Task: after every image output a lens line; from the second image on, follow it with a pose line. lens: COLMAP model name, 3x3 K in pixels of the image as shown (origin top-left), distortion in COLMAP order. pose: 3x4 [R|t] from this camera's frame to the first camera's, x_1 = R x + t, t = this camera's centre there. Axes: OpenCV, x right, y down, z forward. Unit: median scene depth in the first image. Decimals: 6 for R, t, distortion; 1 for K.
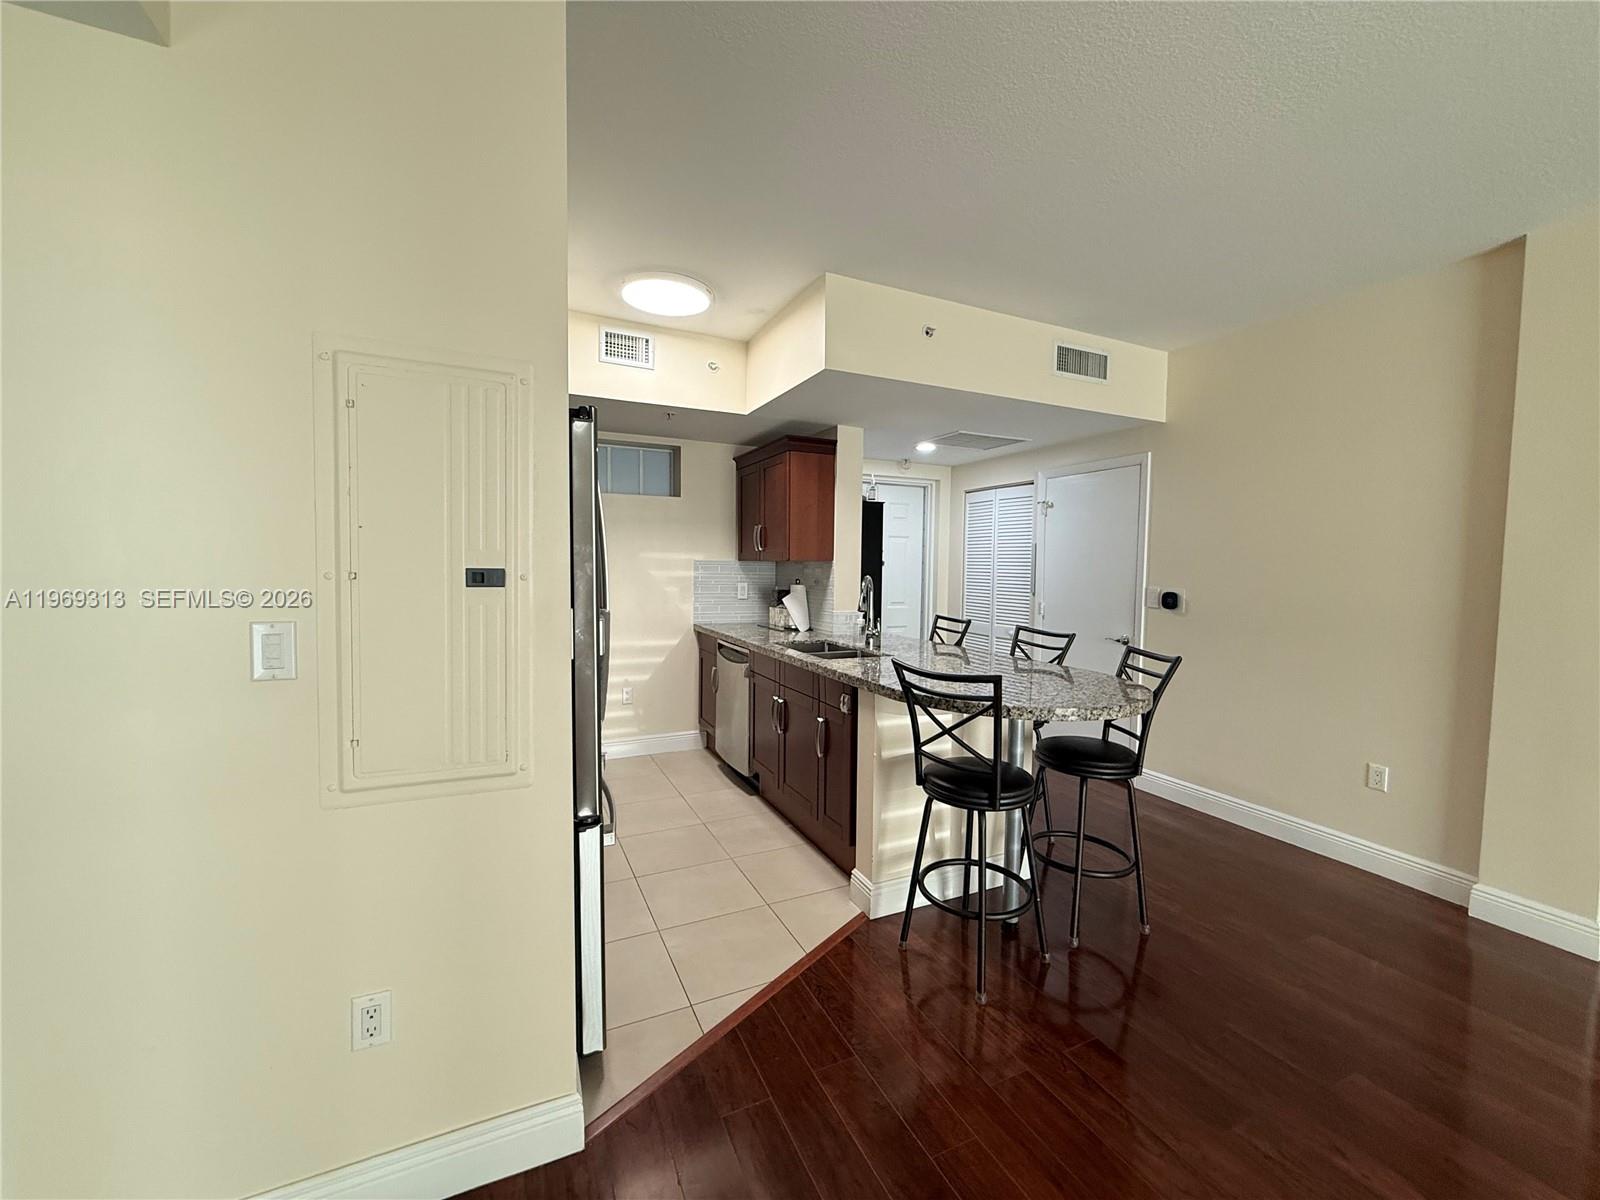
lens RADIAL K [[639.4, 0, 790.8], [0, 639.4, 596.8], [0, 0, 1]] dist [0.001395, -0.000089]
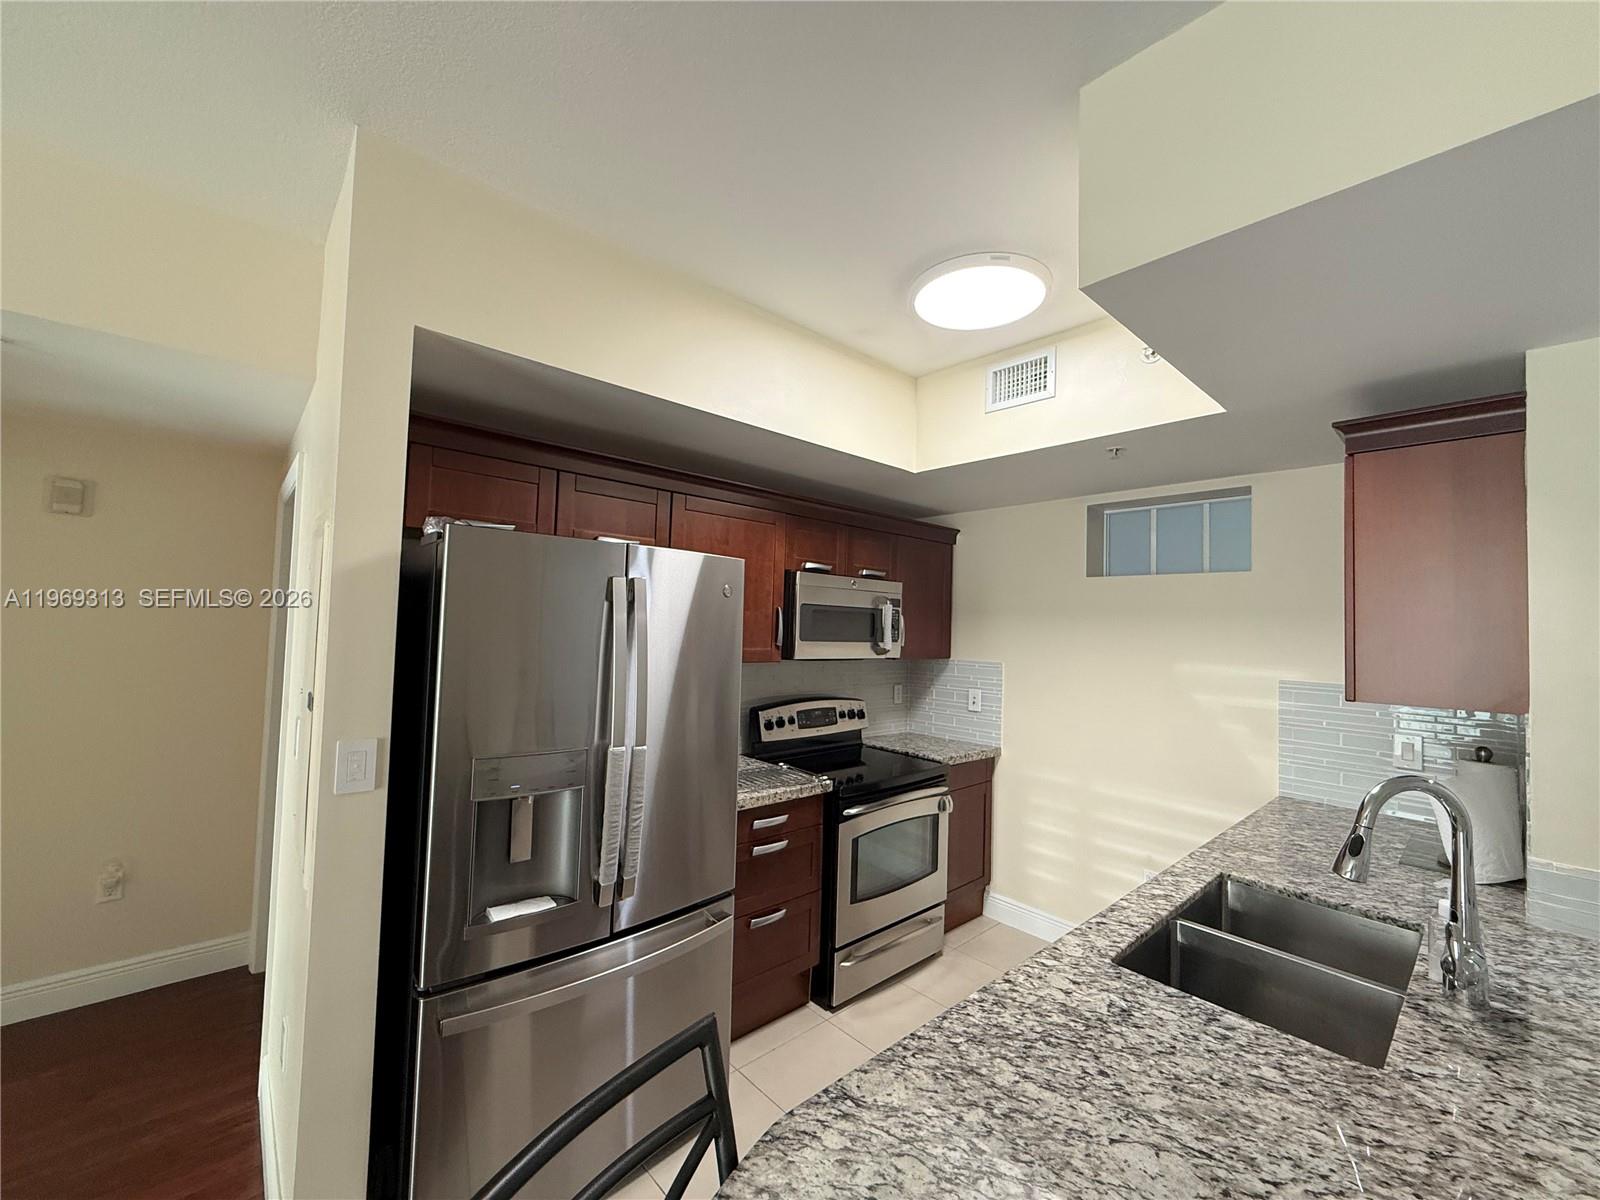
lens RADIAL K [[639.4, 0, 803.6], [0, 639.4, 601.8], [0, 0, 1]] dist [0.001395, -0.000089]
pose [[0.306028, -0.044167, -0.950998, 0.294461], [-0.076593, 0.994543, -0.070837, -0.062665], [0.948937, 0.094518, 0.300975, 0.493662]]
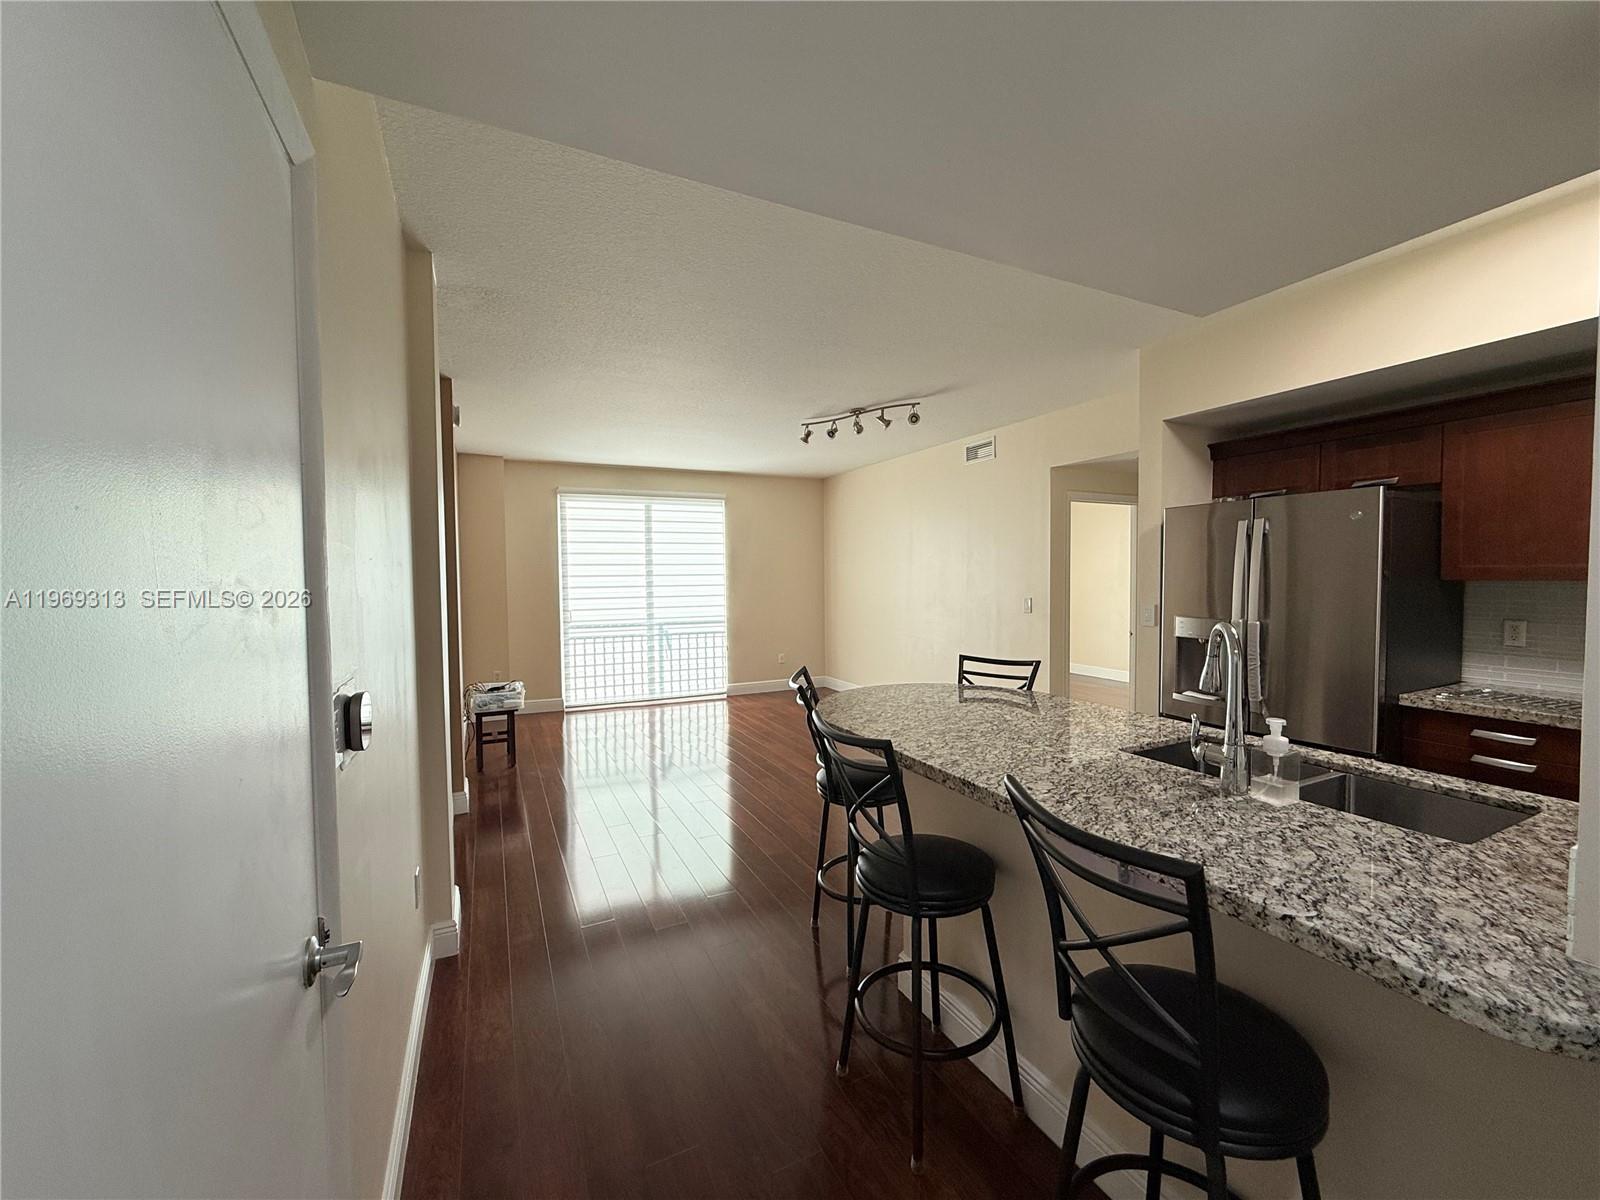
lens RADIAL K [[639.4, 0, 798.5], [0, 639.4, 597.7], [0, 0, 1]] dist [0.001395, -0.000089]
pose [[-0.999802, -0.006482, -0.018788, 0.368097], [-0.008059, 0.996337, 0.085130, -0.071472], [0.018167, 0.085264, -0.996193, 1.231072]]
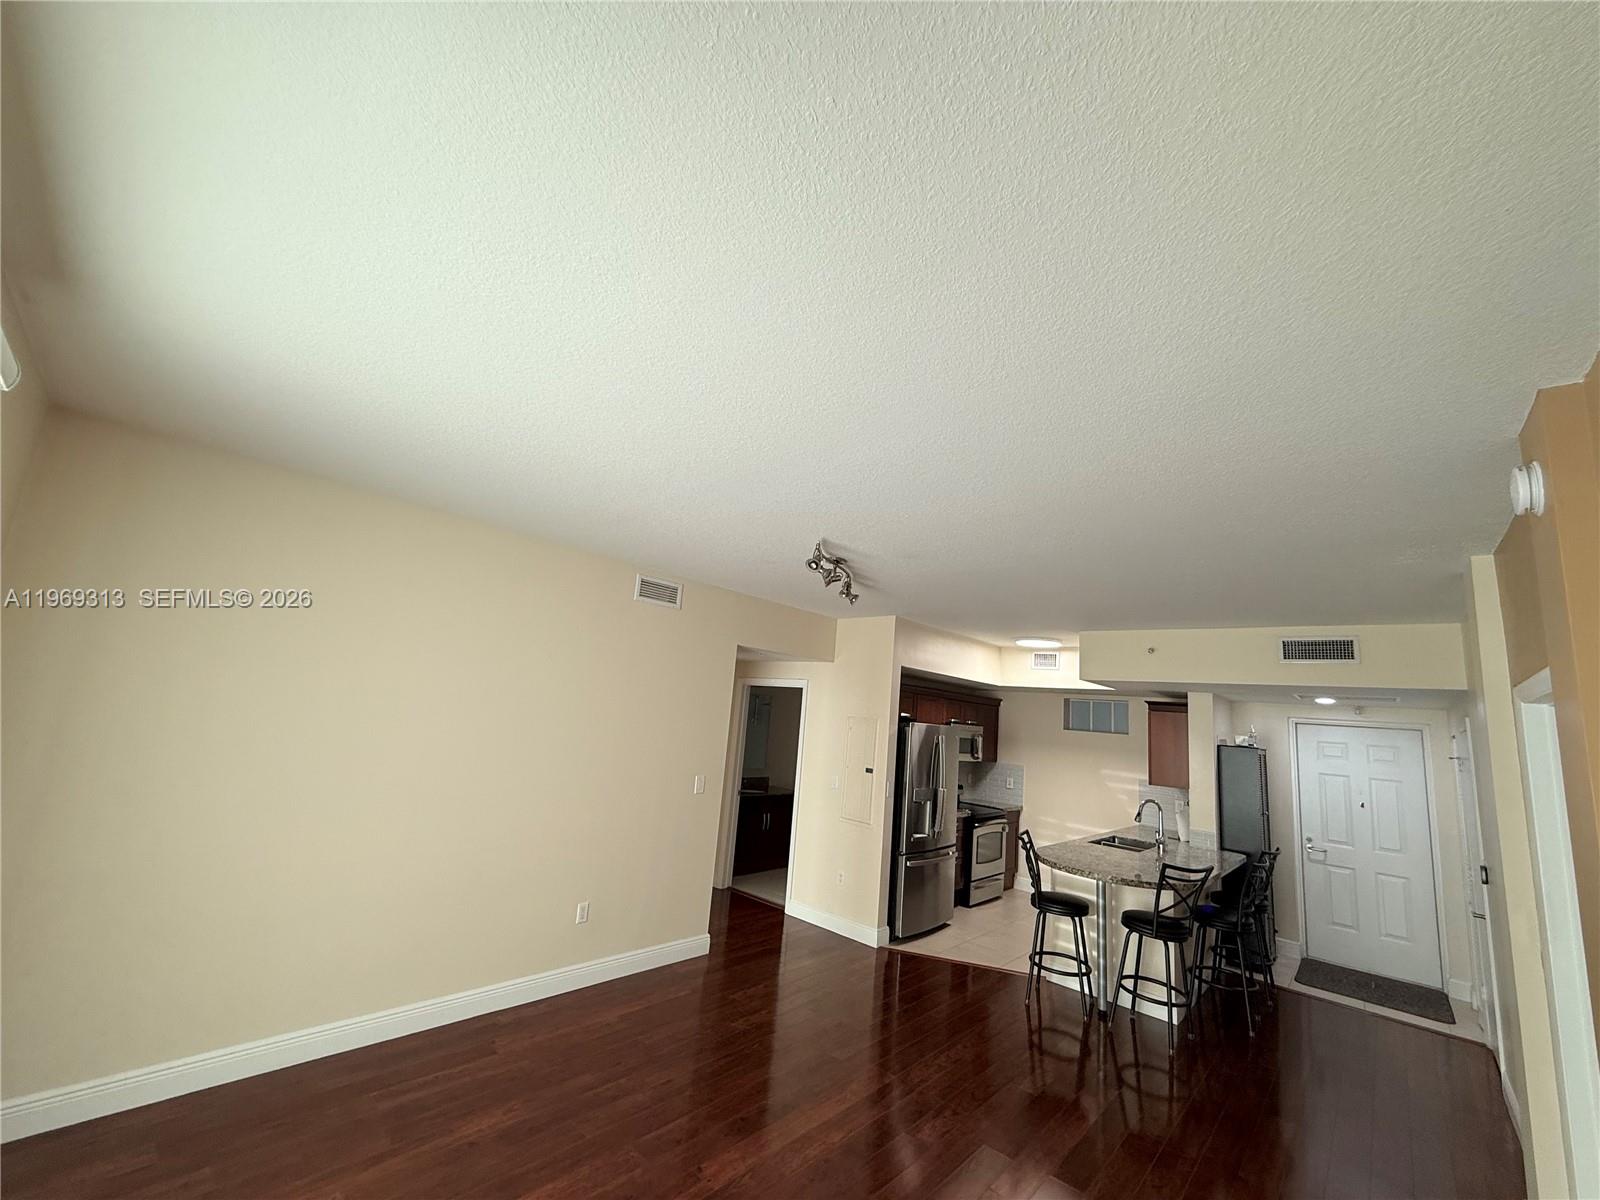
lens RADIAL K [[639.4, 0, 794.7], [0, 639.4, 598.4], [0, 0, 1]] dist [0.001395, -0.000089]
pose [[0.391090, -0.143869, -0.909038, 1.069962], [-0.125920, 0.970054, -0.207700, -0.062605], [0.911698, 0.195695, 0.361262, -0.376730]]
